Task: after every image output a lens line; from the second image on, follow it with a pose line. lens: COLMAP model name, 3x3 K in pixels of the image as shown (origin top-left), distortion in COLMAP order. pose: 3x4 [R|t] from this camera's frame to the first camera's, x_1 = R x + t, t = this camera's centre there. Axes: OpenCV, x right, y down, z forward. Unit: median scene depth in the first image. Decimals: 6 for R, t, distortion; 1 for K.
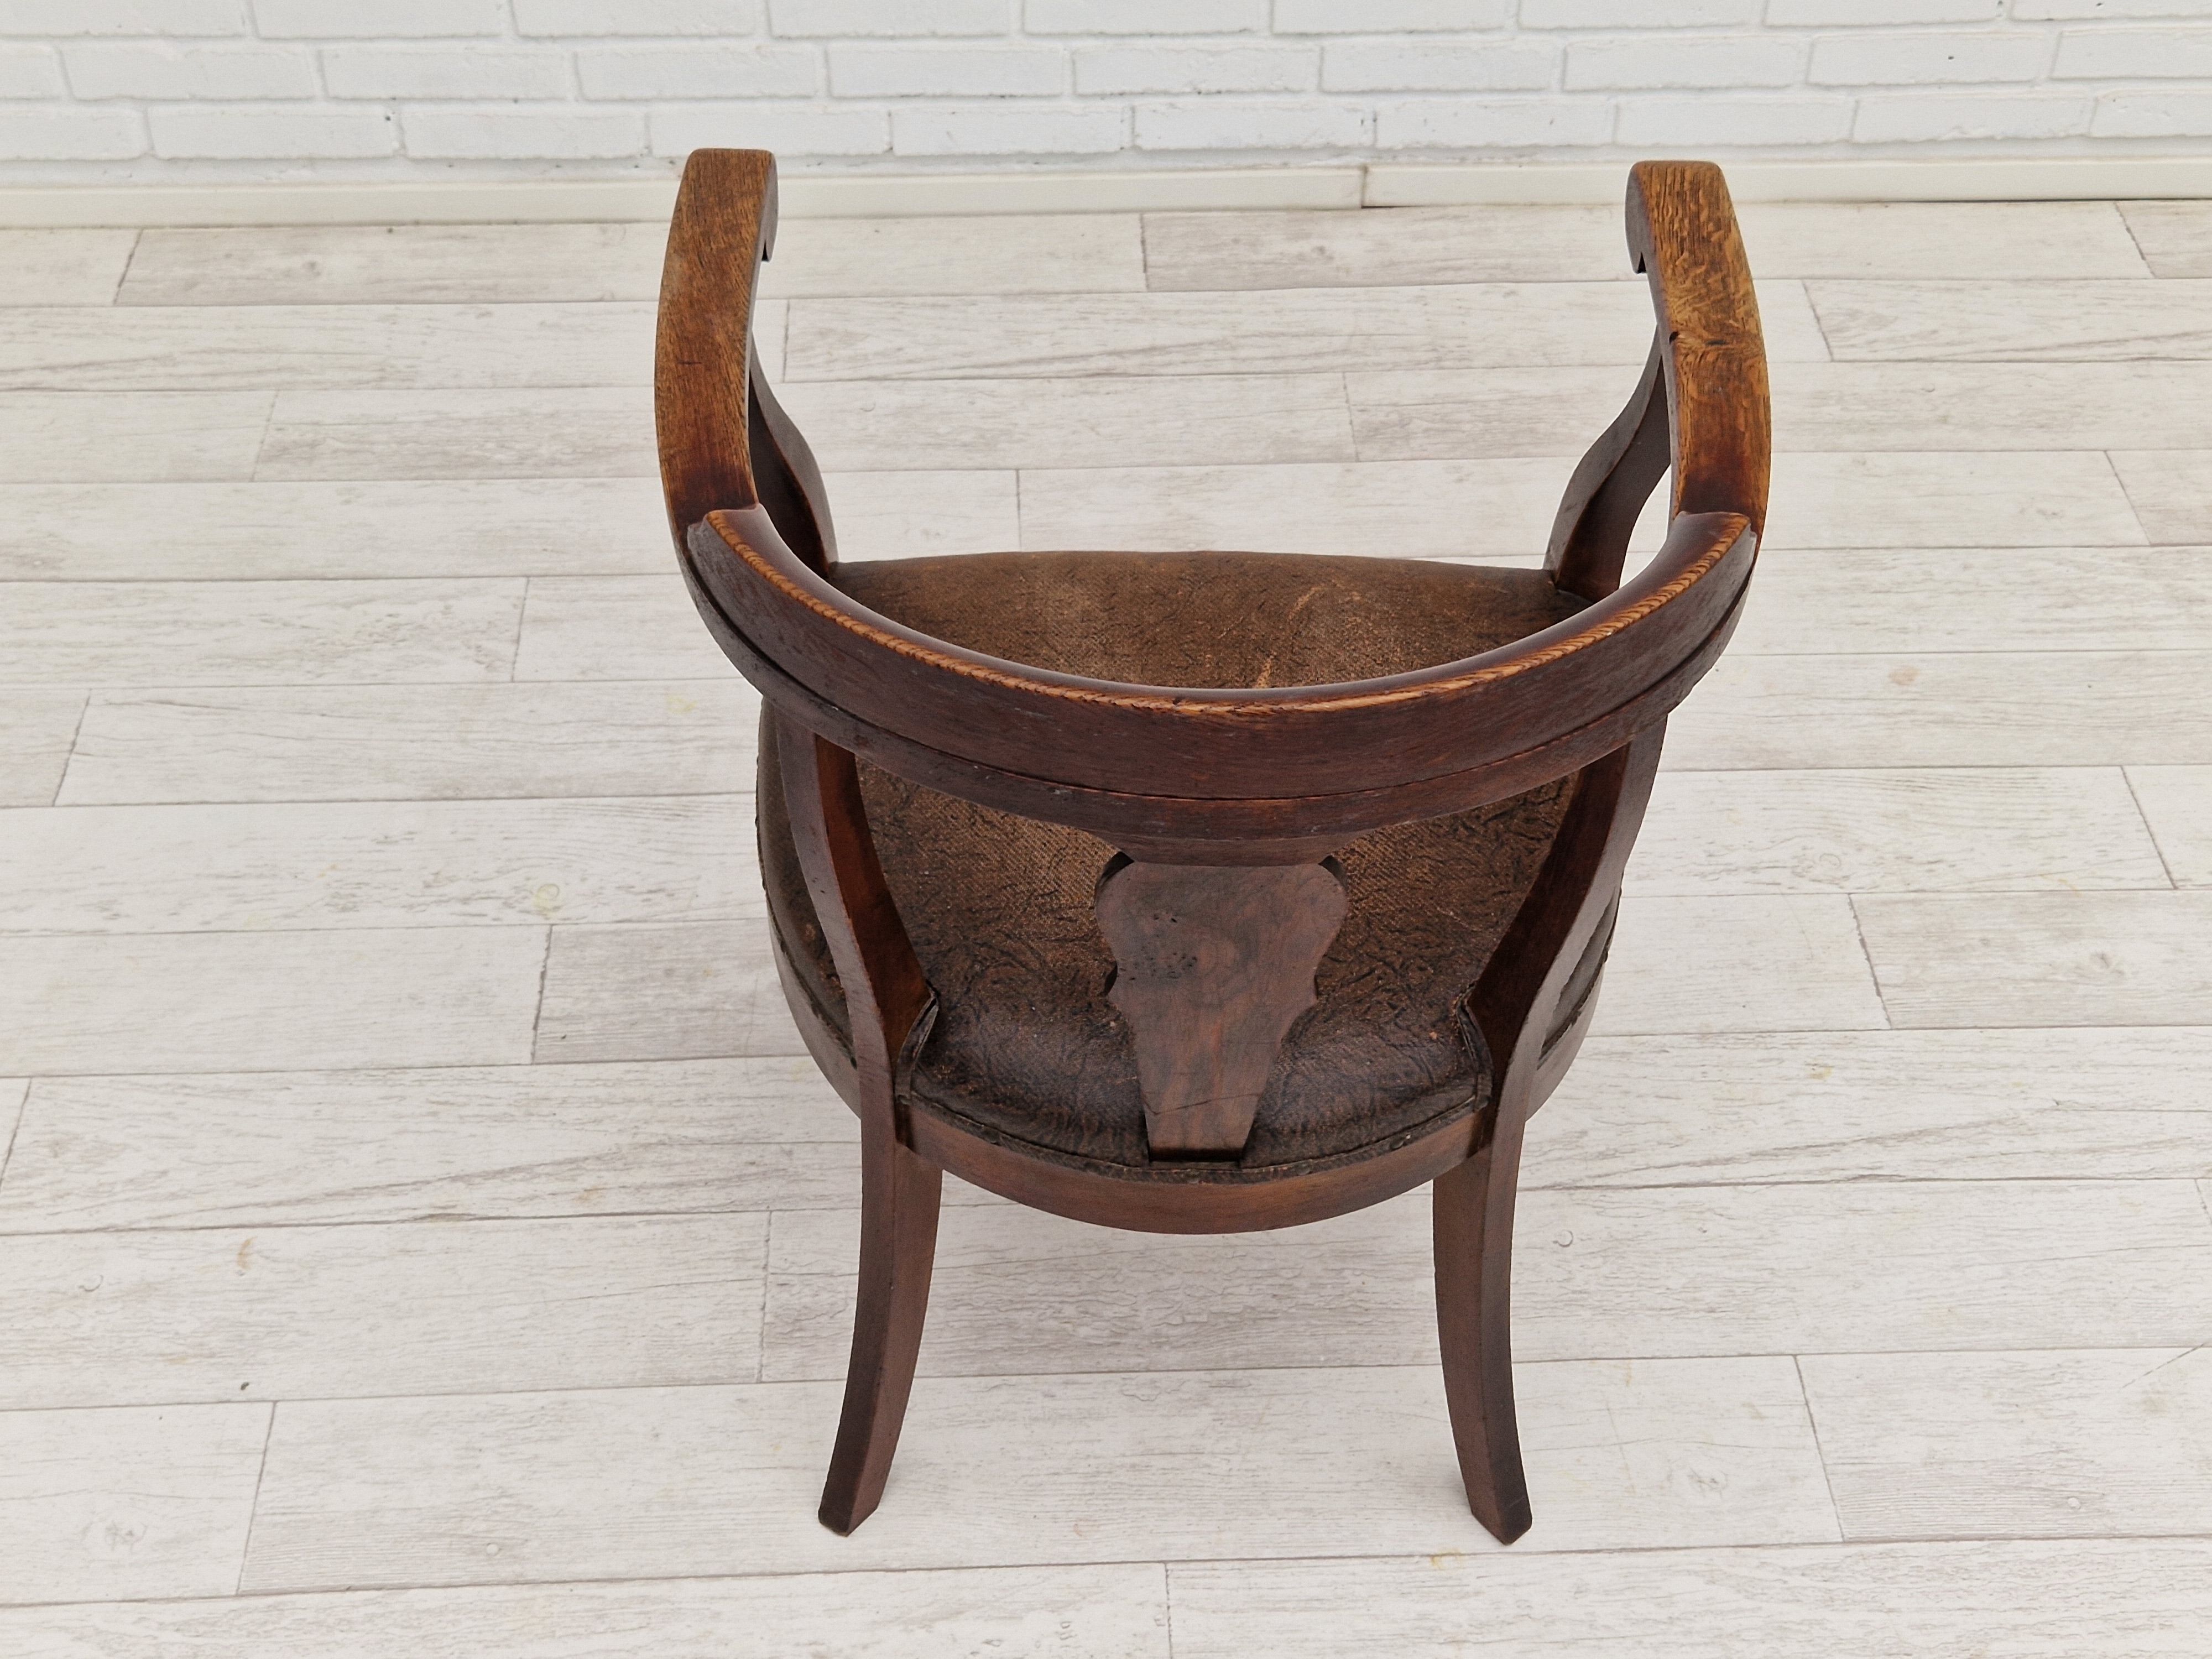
lens RADIAL K [[2875.1, 0, 1111.3], [0, 2875.1, 857.1], [0, 0, 1]] dist [0.067865, 0.000000]
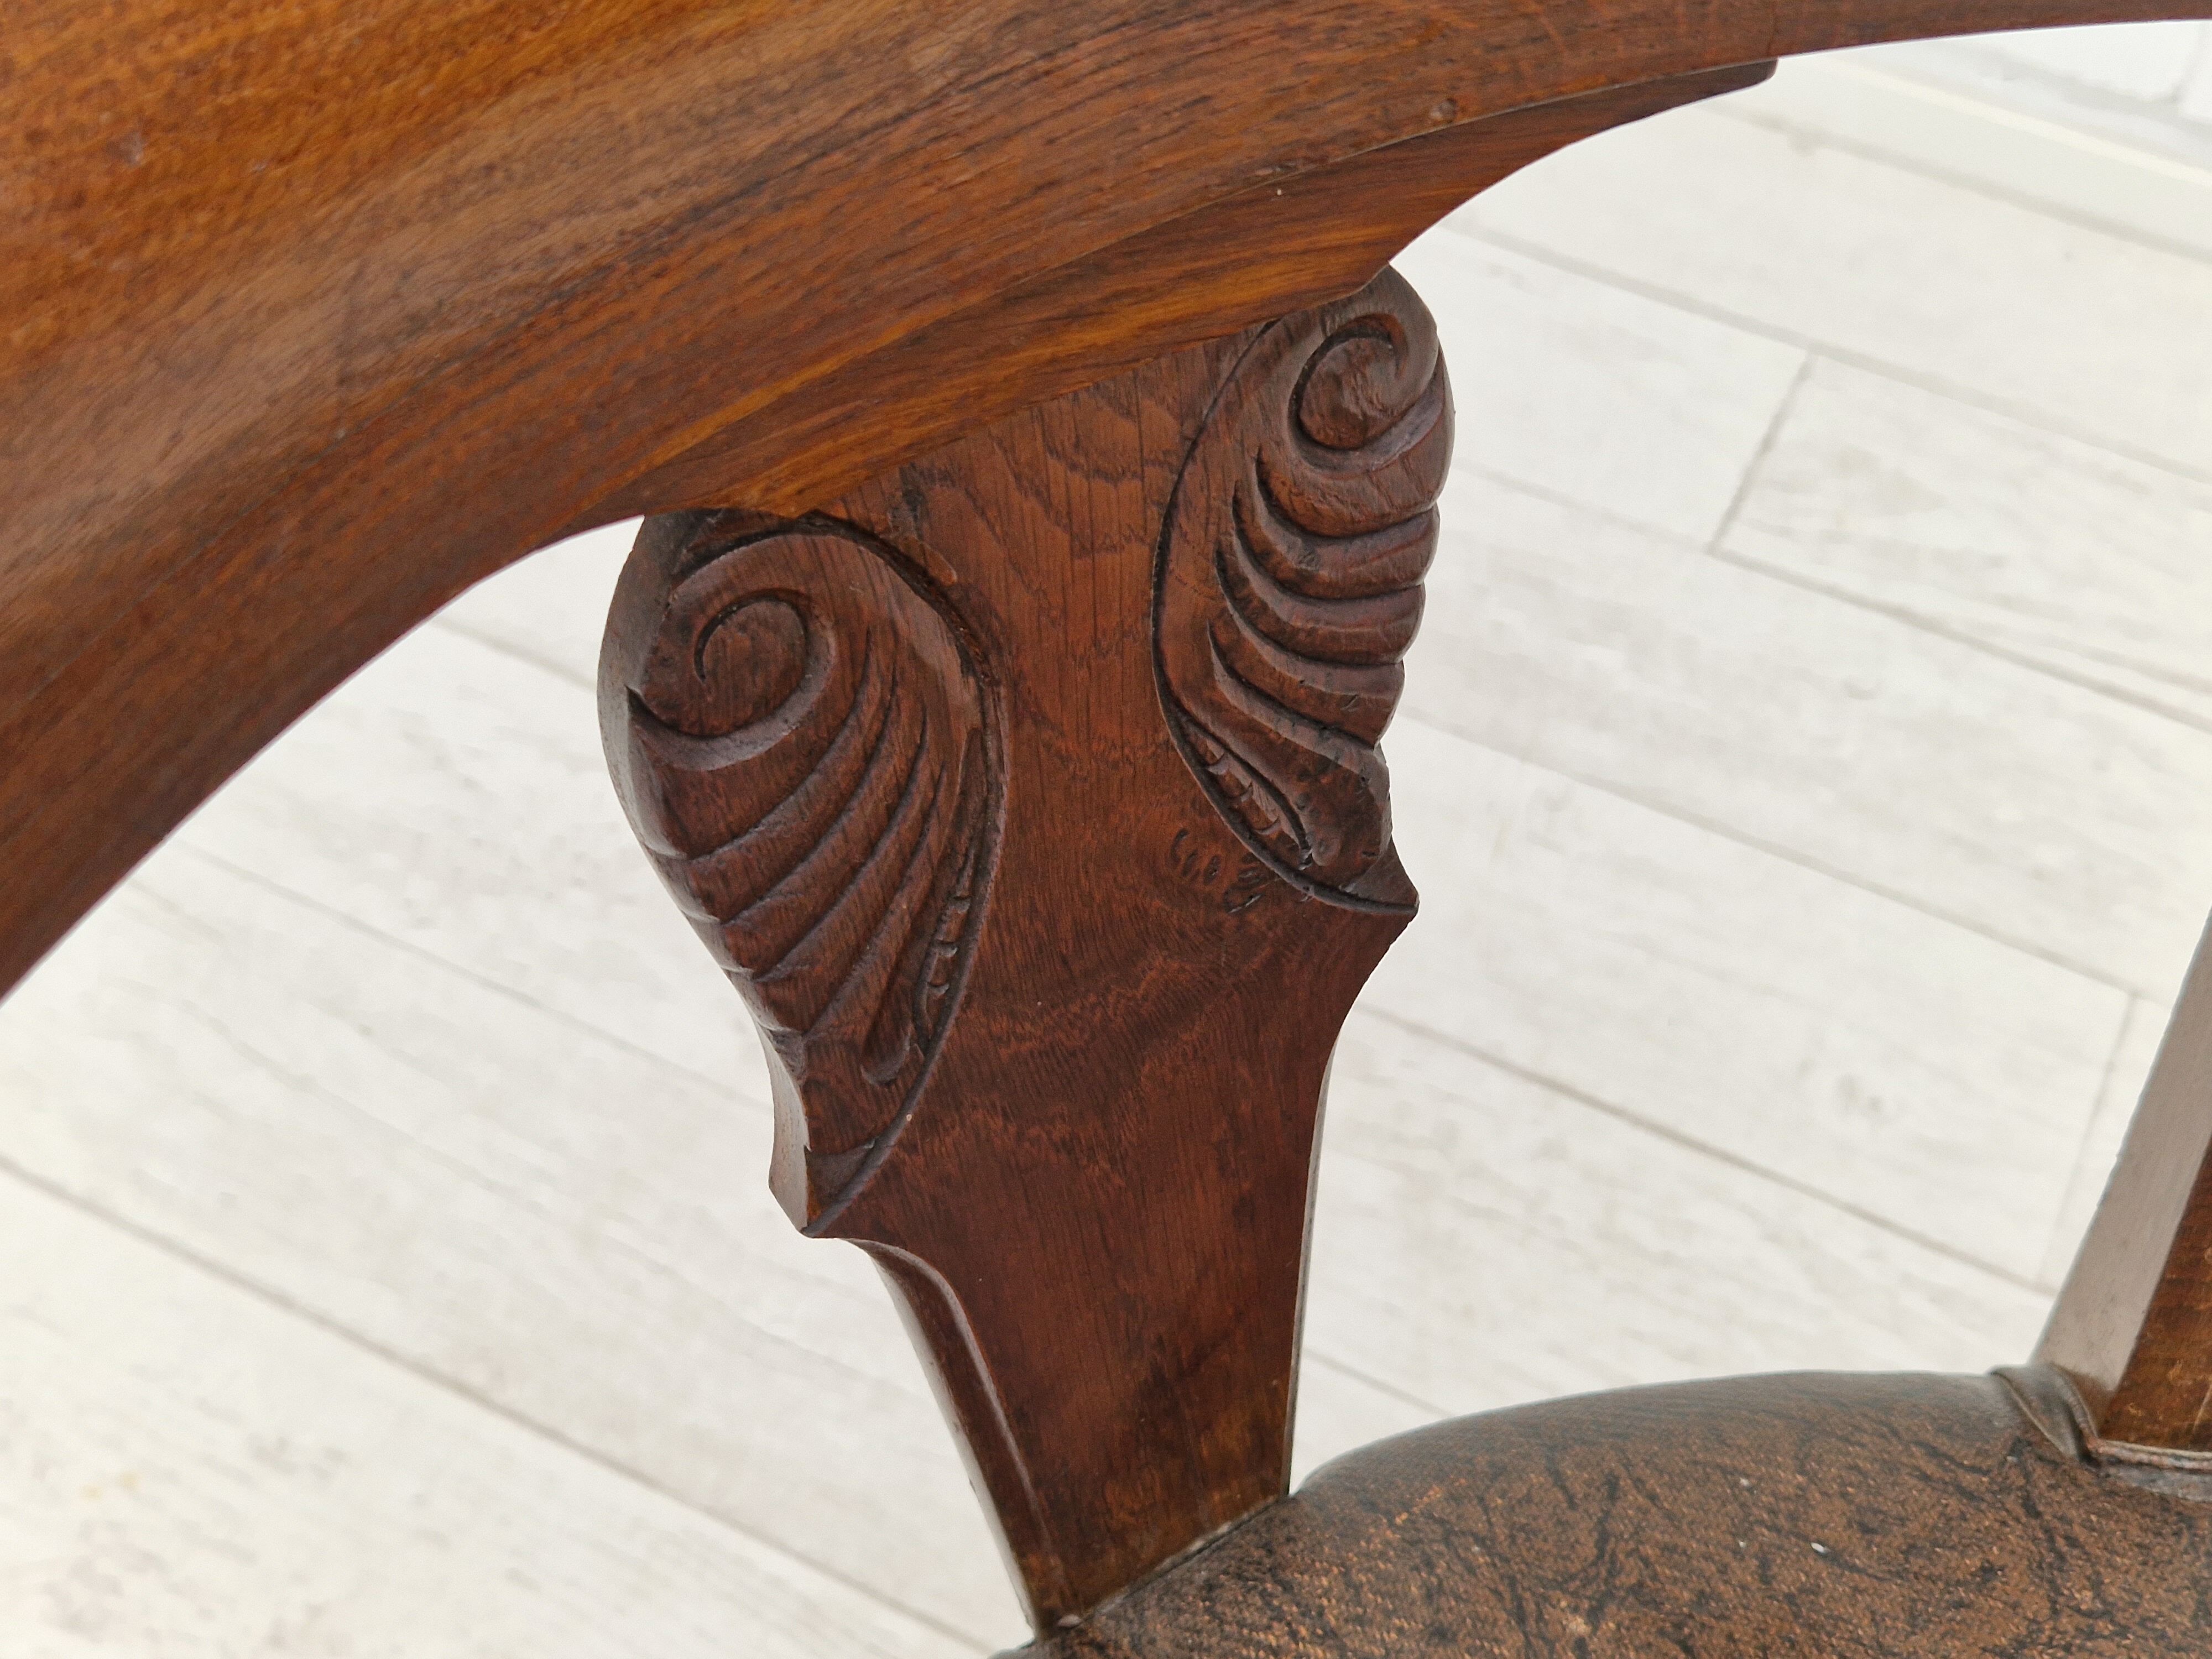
lens RADIAL K [[2875.1, 0, 1110.4], [0, 2875.1, 852.2], [0, 0, 1]] dist [0.067865, 0.000000]
pose [[0.875797, 0.395641, -0.276491, -0.057458], [-0.355108, 0.916117, 0.186086, -0.187978], [0.326921, -0.064789, 0.942828, 0.589545]]
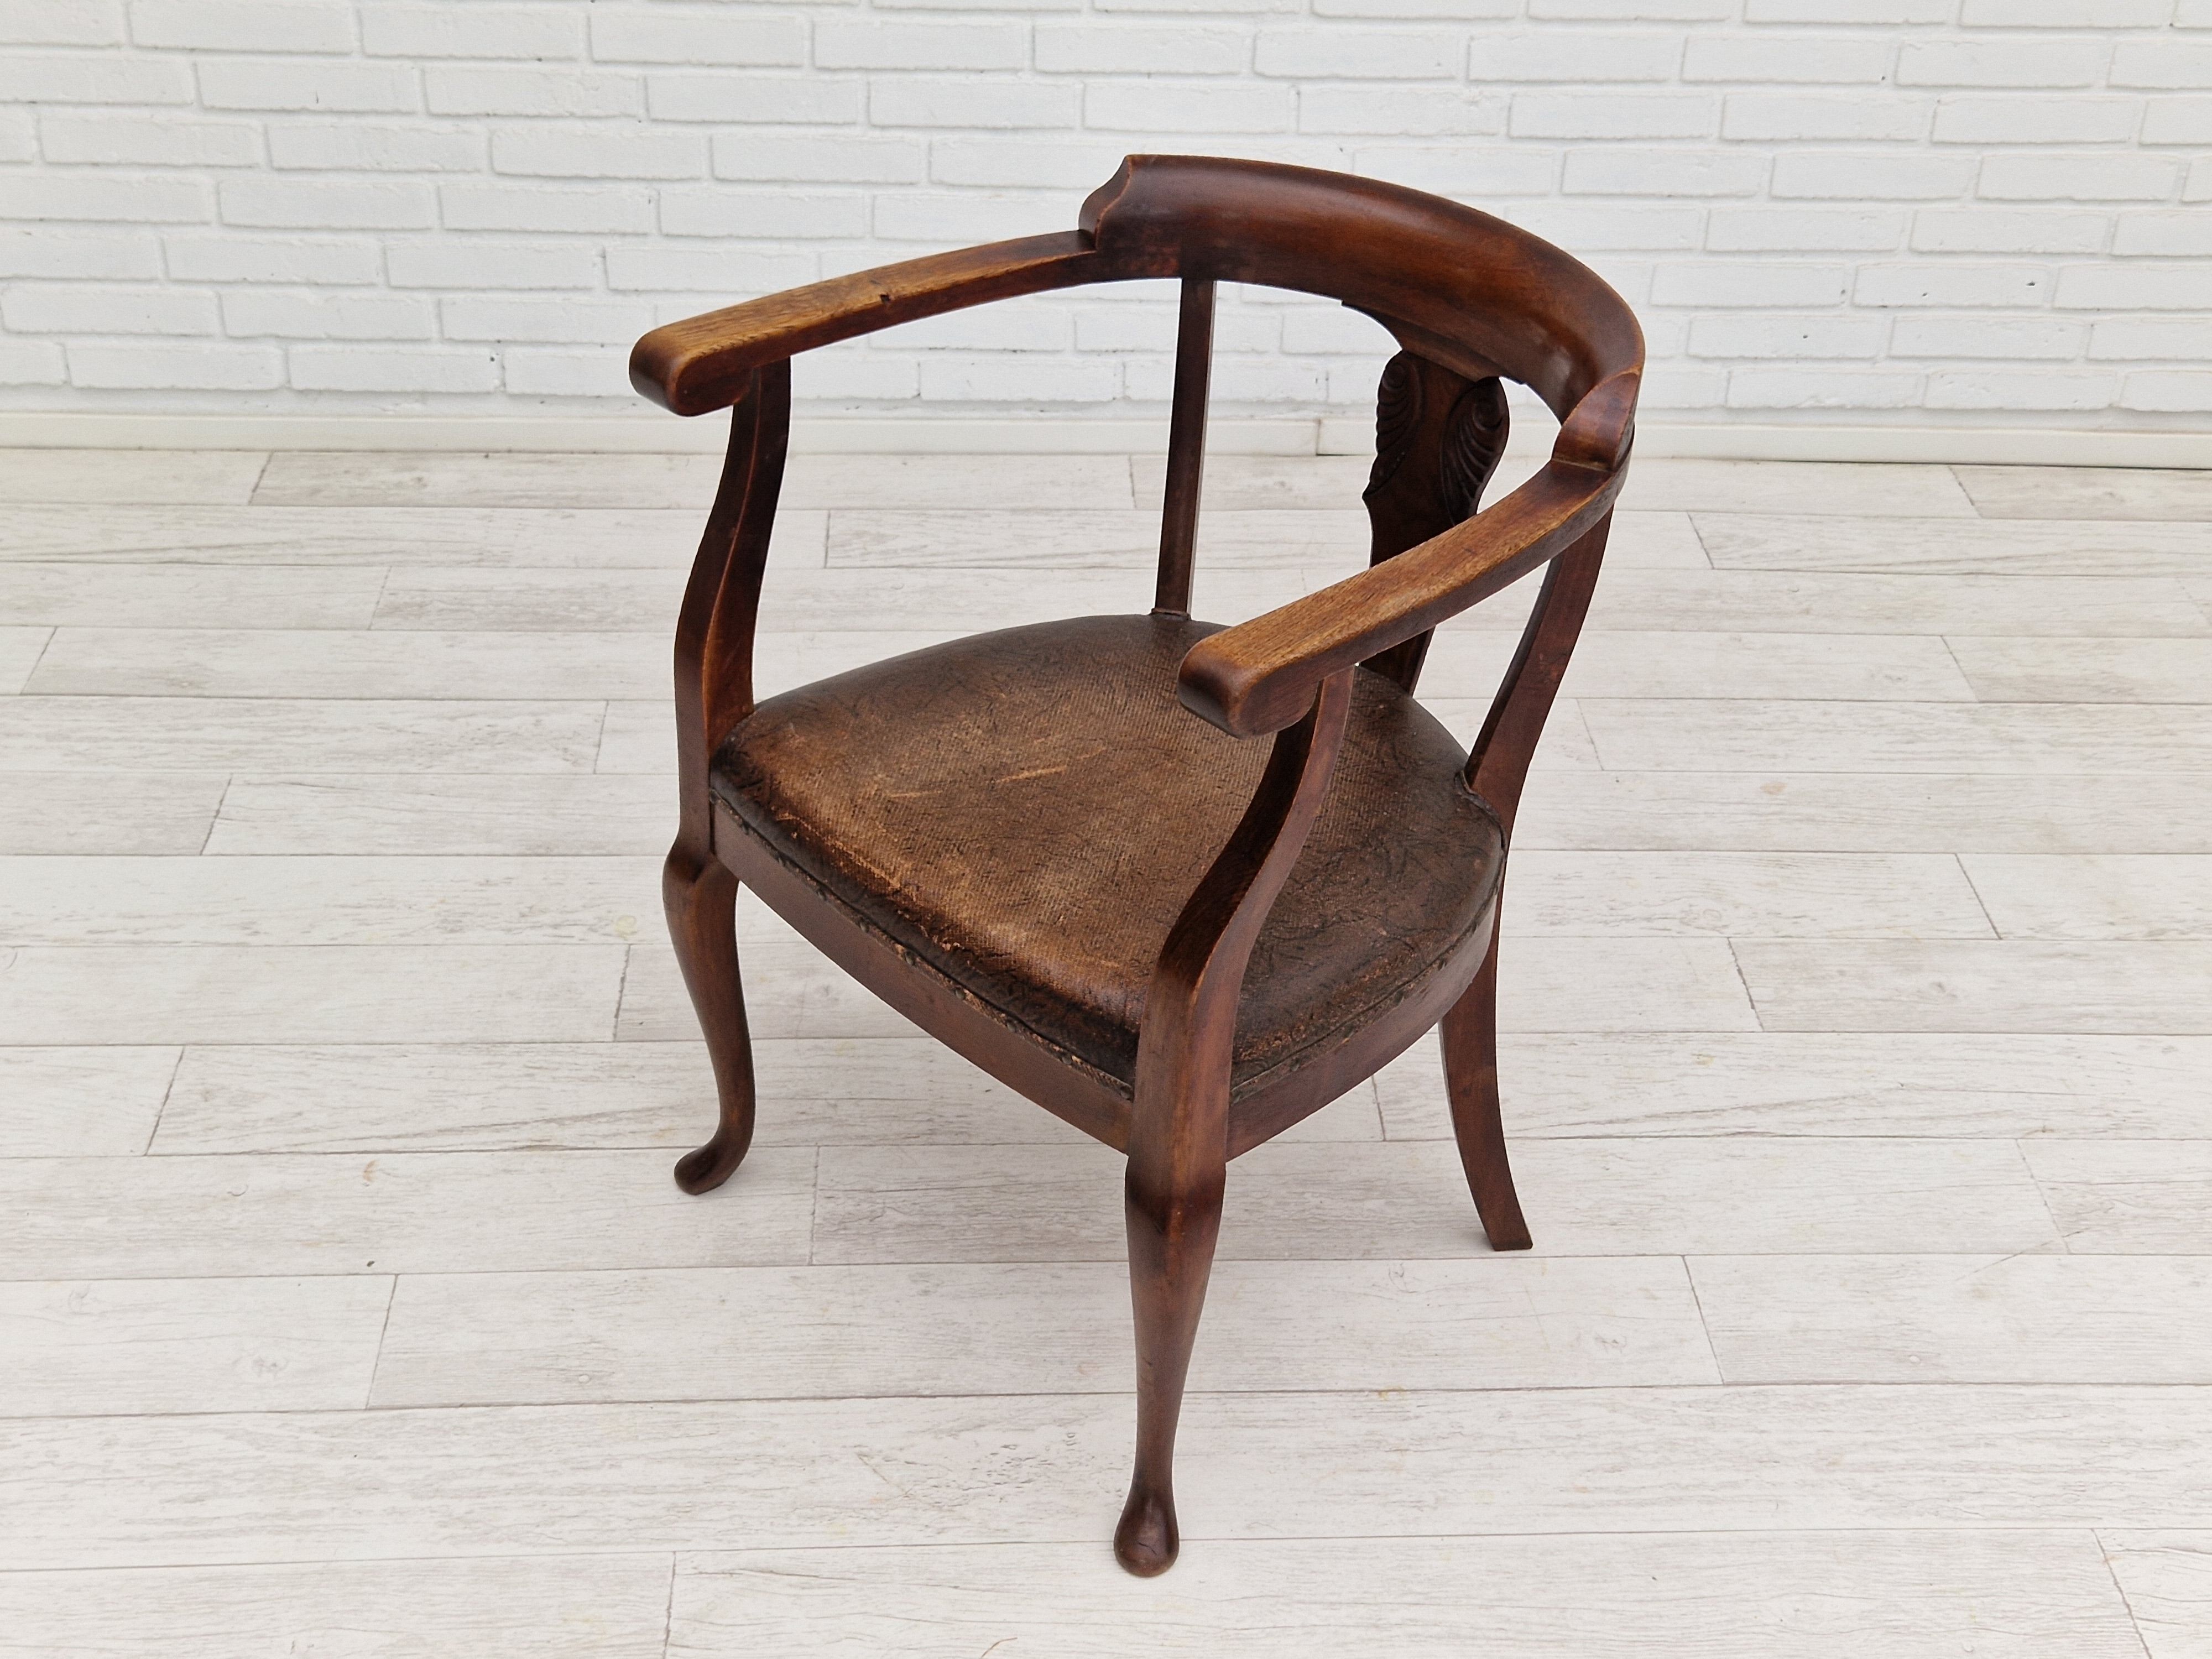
lens RADIAL K [[2875.1, 0, 1158.1], [0, 2875.1, 852.7], [0, 0, 1]] dist [0.067865, 0.000000]
pose [[0.999458, 0.012790, 0.030318, -0.013573], [-0.007130, 0.983655, -0.179924, 0.173220], [-0.032124, 0.179610, 0.983213, -0.146617]]
